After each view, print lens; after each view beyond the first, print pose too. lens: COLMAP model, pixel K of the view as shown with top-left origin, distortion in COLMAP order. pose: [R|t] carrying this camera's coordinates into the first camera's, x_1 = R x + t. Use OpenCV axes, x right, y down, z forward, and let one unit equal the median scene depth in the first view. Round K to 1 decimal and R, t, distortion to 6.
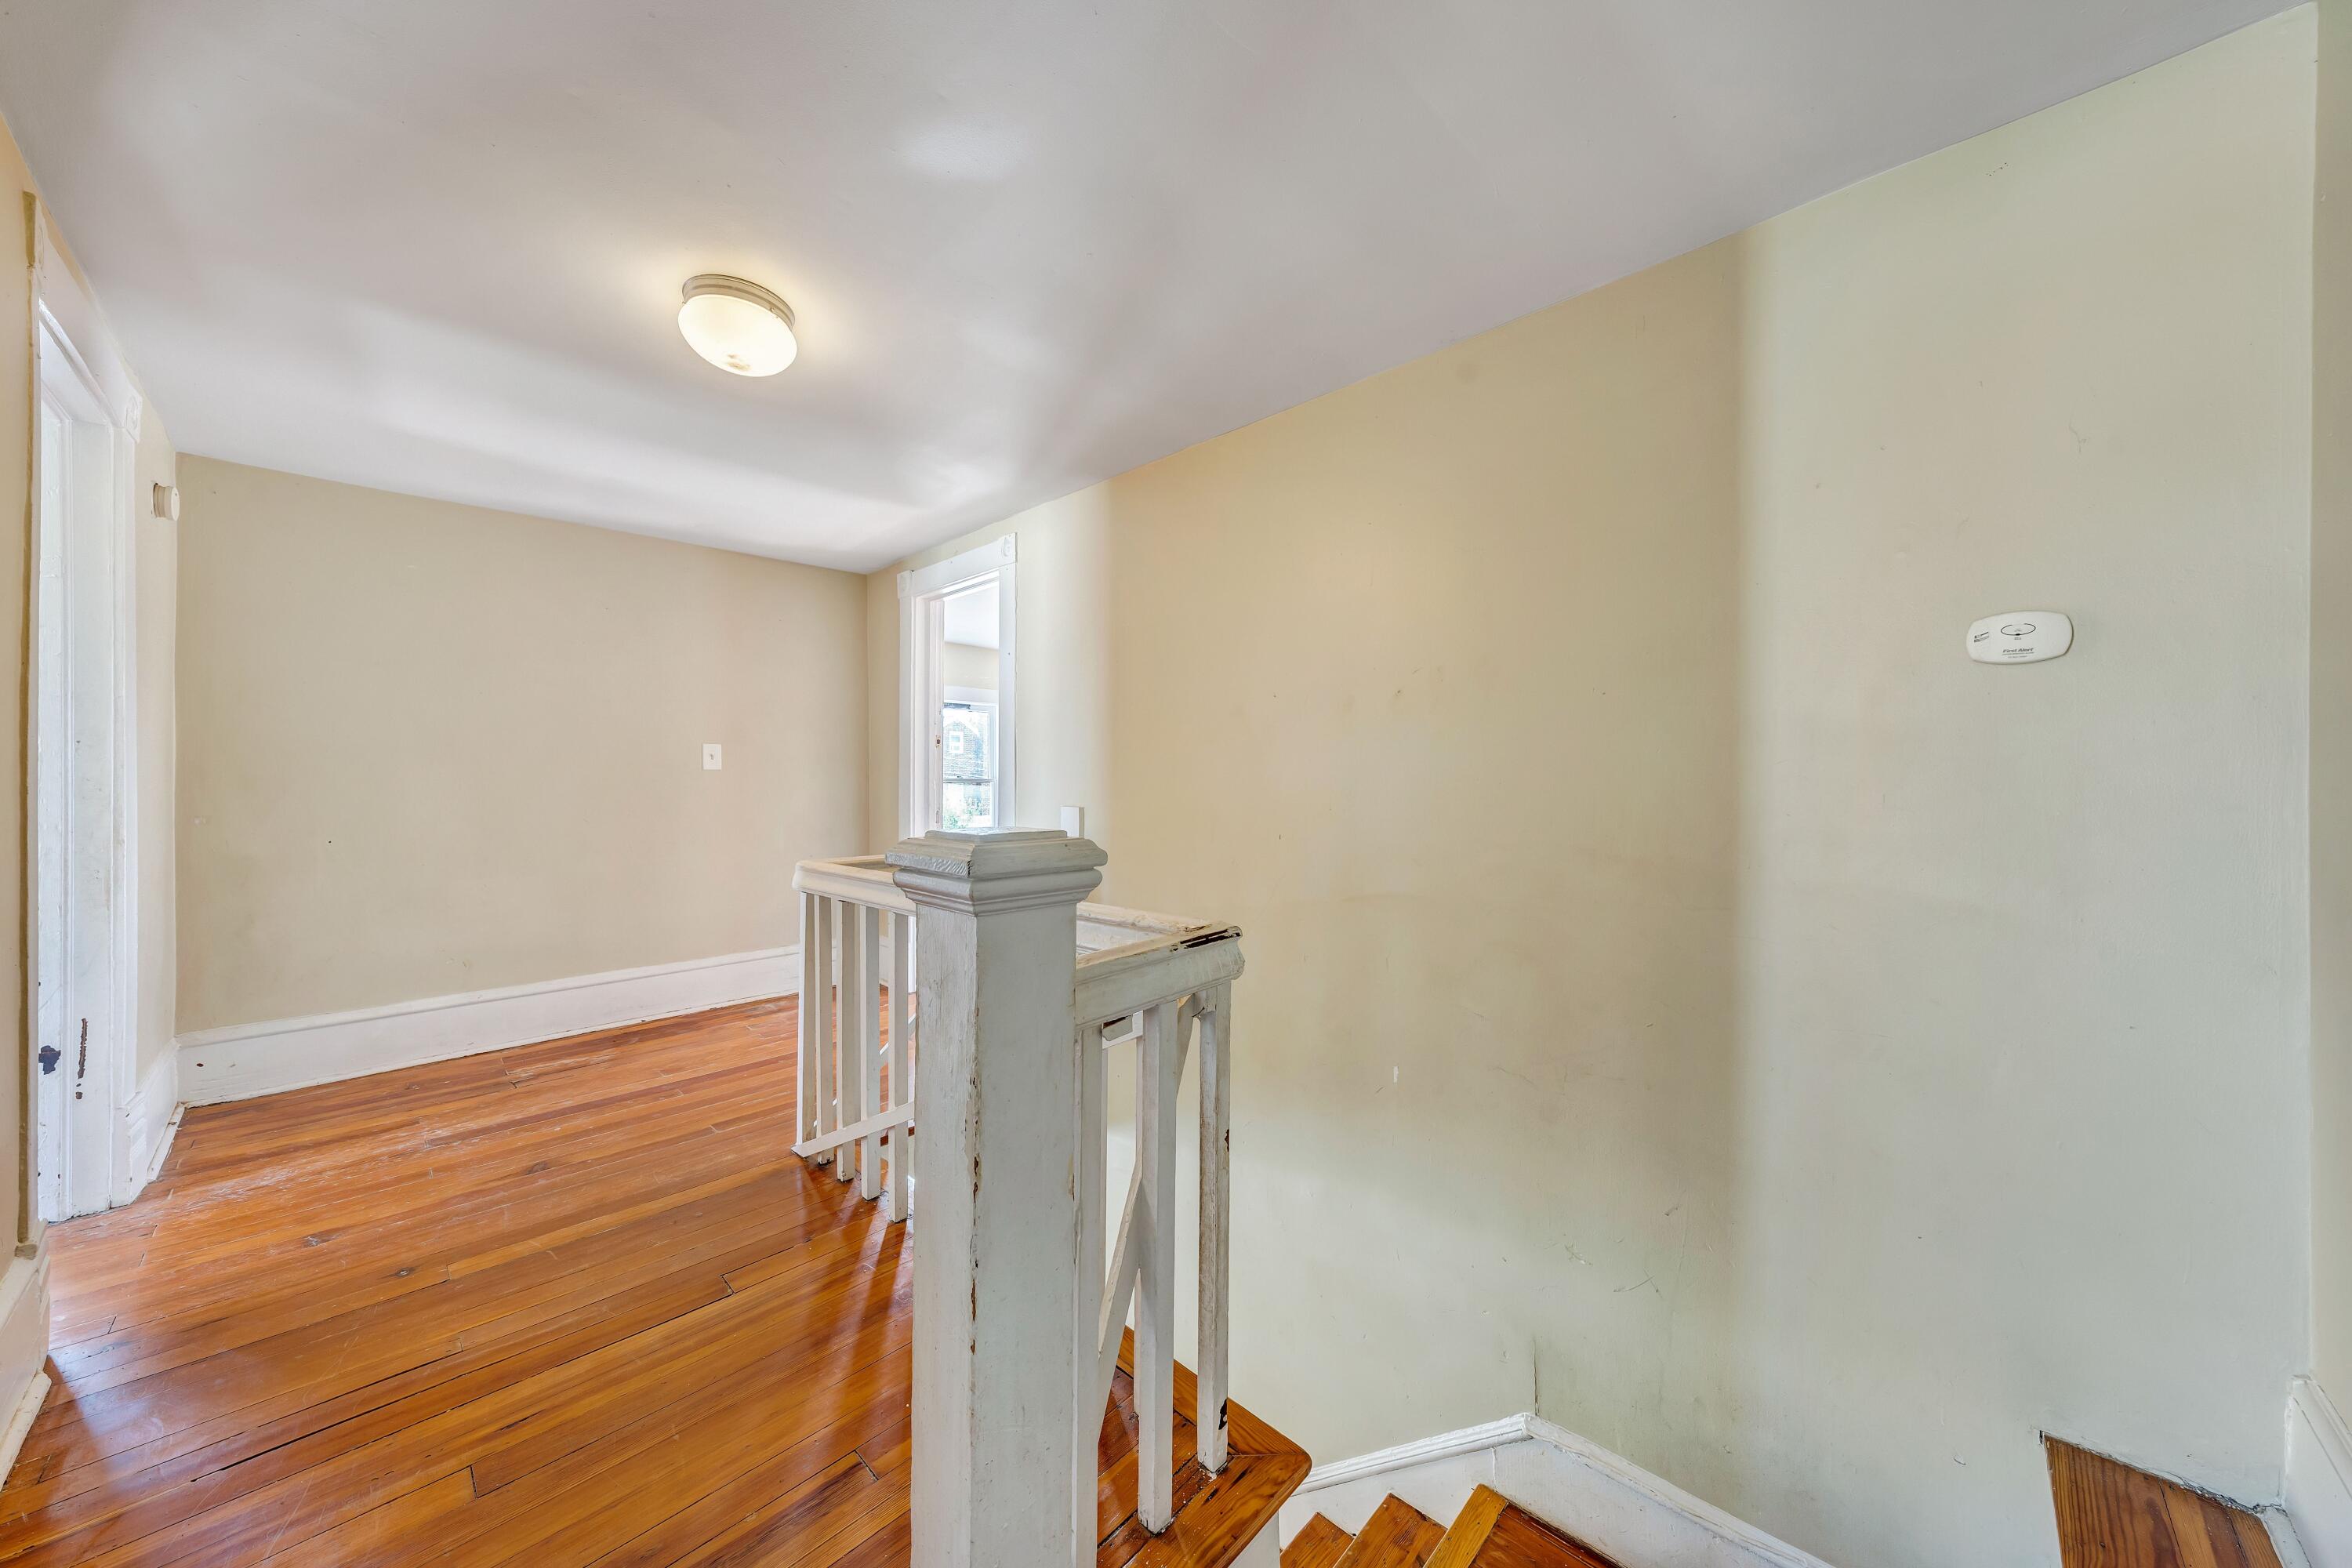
lens RADIAL K [[819.1, 0, 1187.5], [0, 819.1, 776.0], [0, 0, 1]] dist [-0.001441, -0.000207]
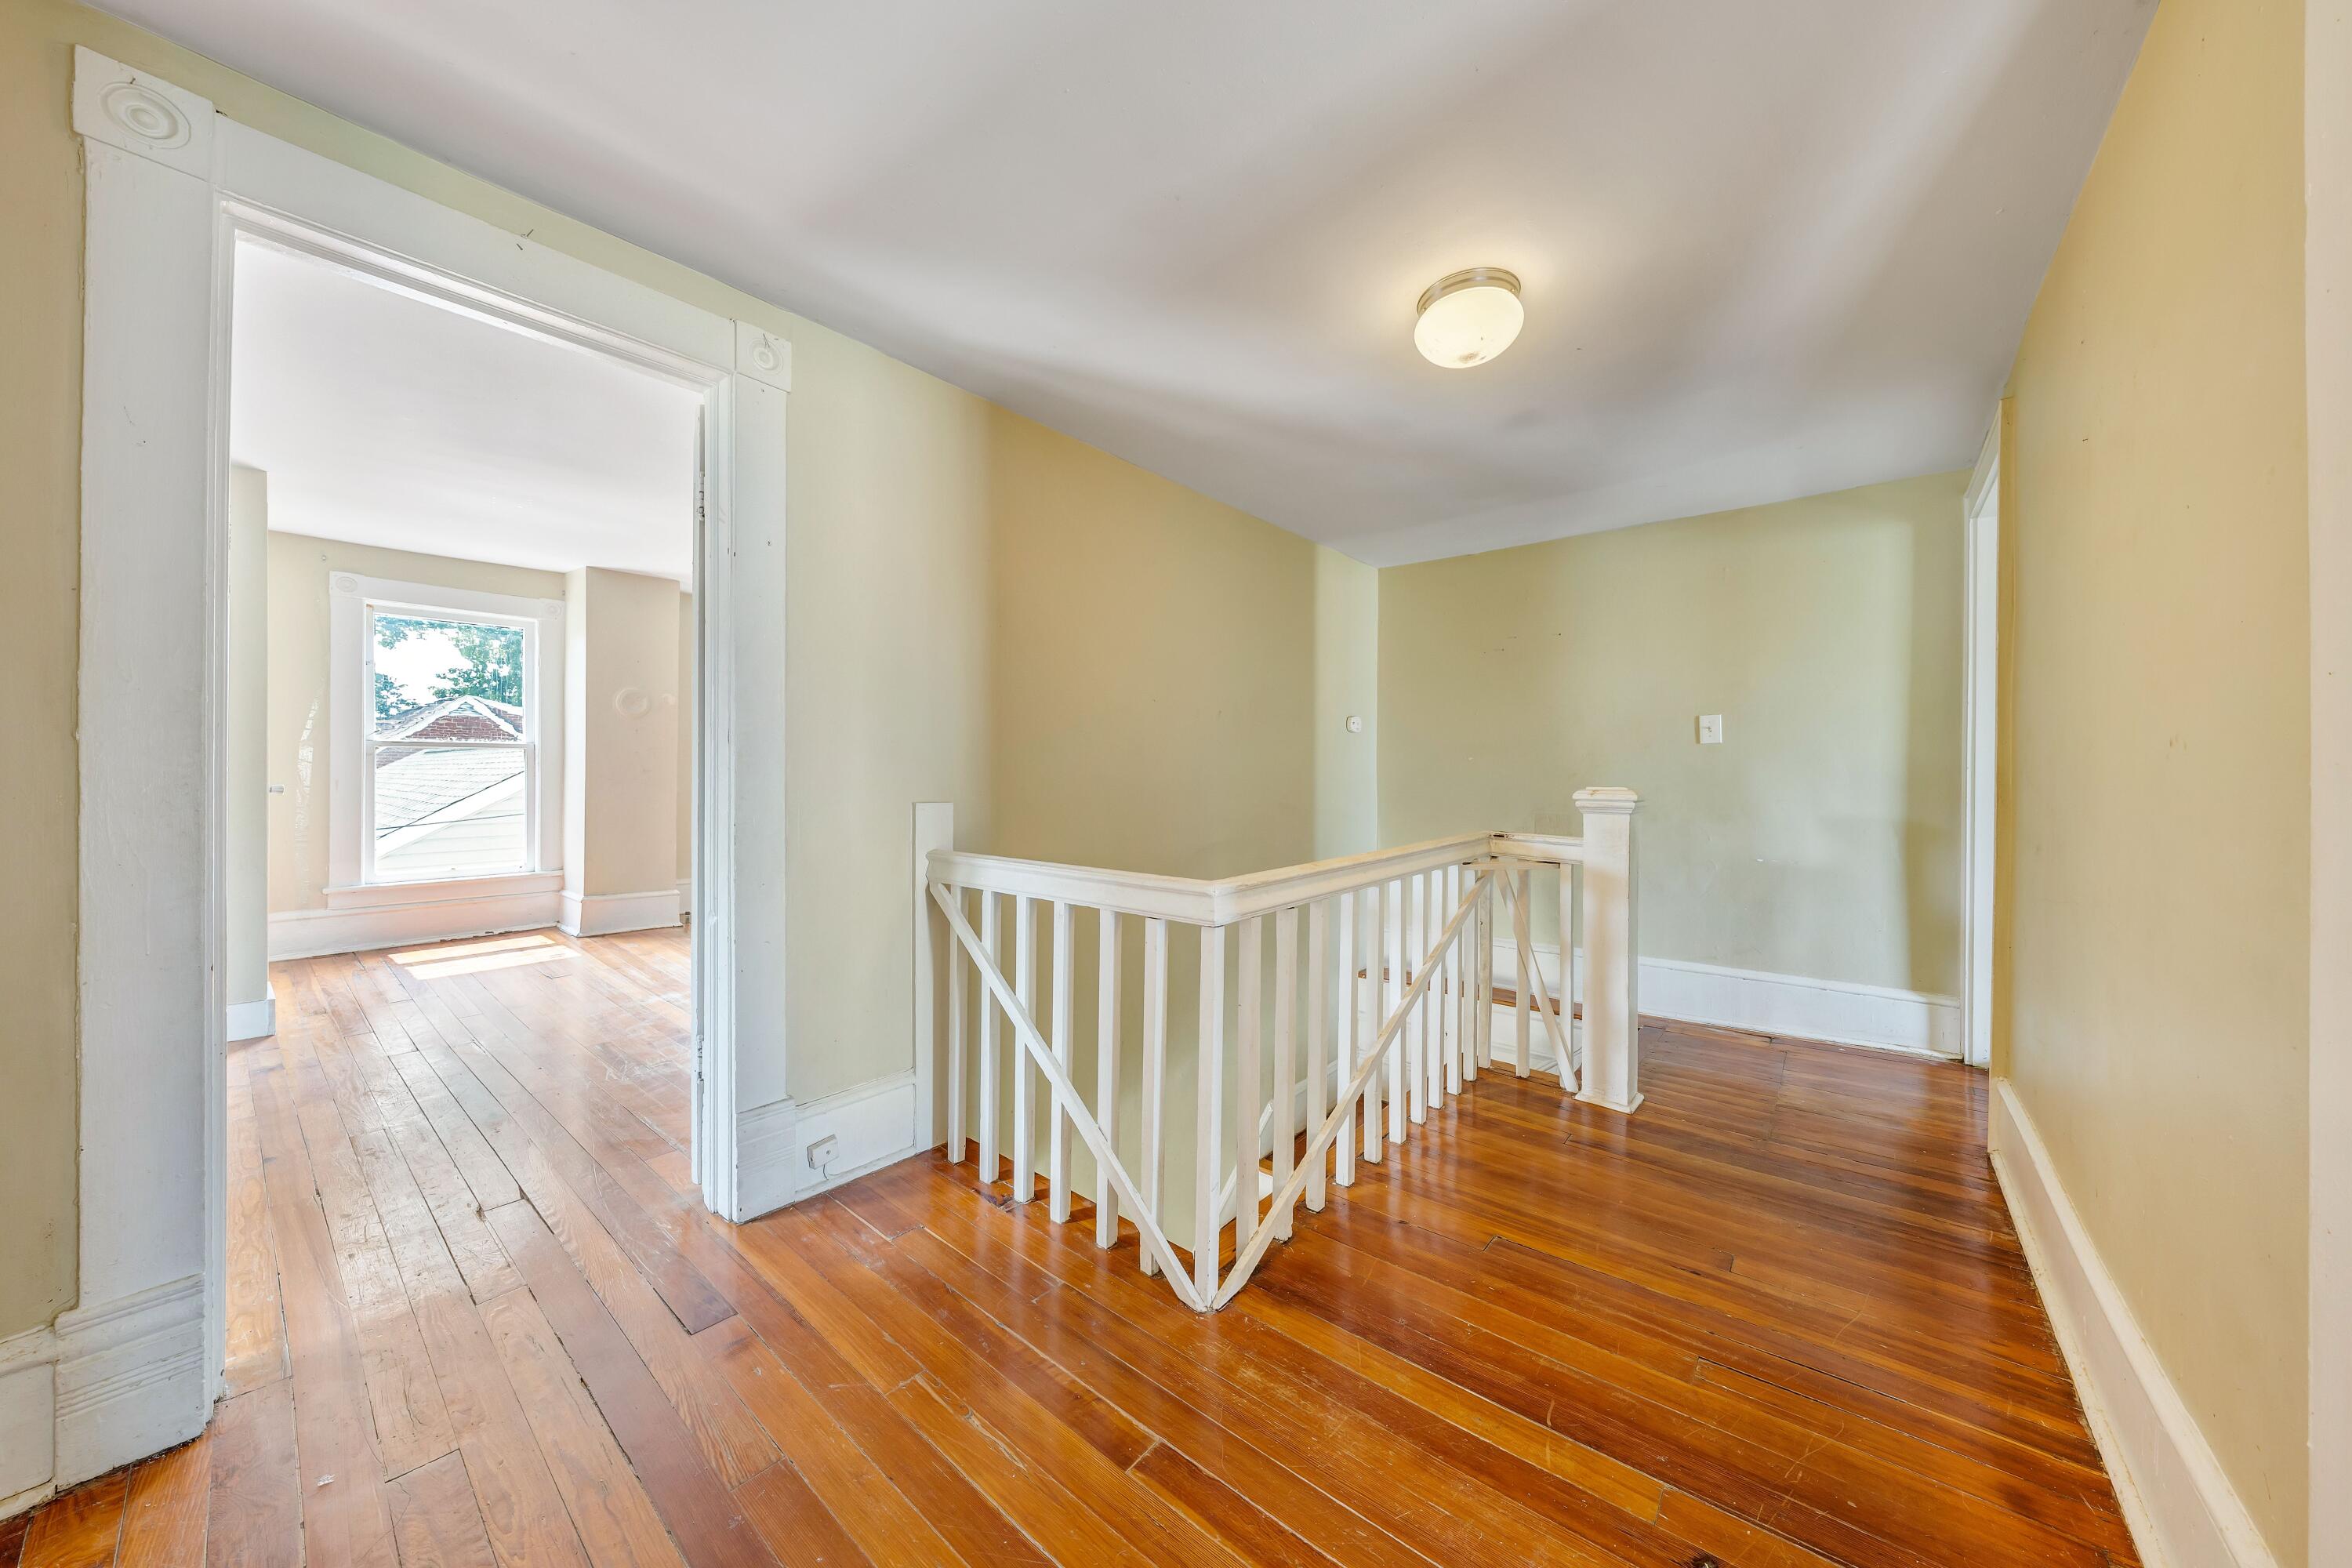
lens RADIAL K [[819.1, 0, 1187.5], [0, 819.1, 776.0], [0, 0, 1]] dist [-0.001441, -0.000207]
pose [[-0.102583, -0.001300, 0.994724, -1.185586], [0.001606, 0.999998, 0.001472, 0.015591], [-0.994723, 0.001748, -0.102580, 1.127330]]
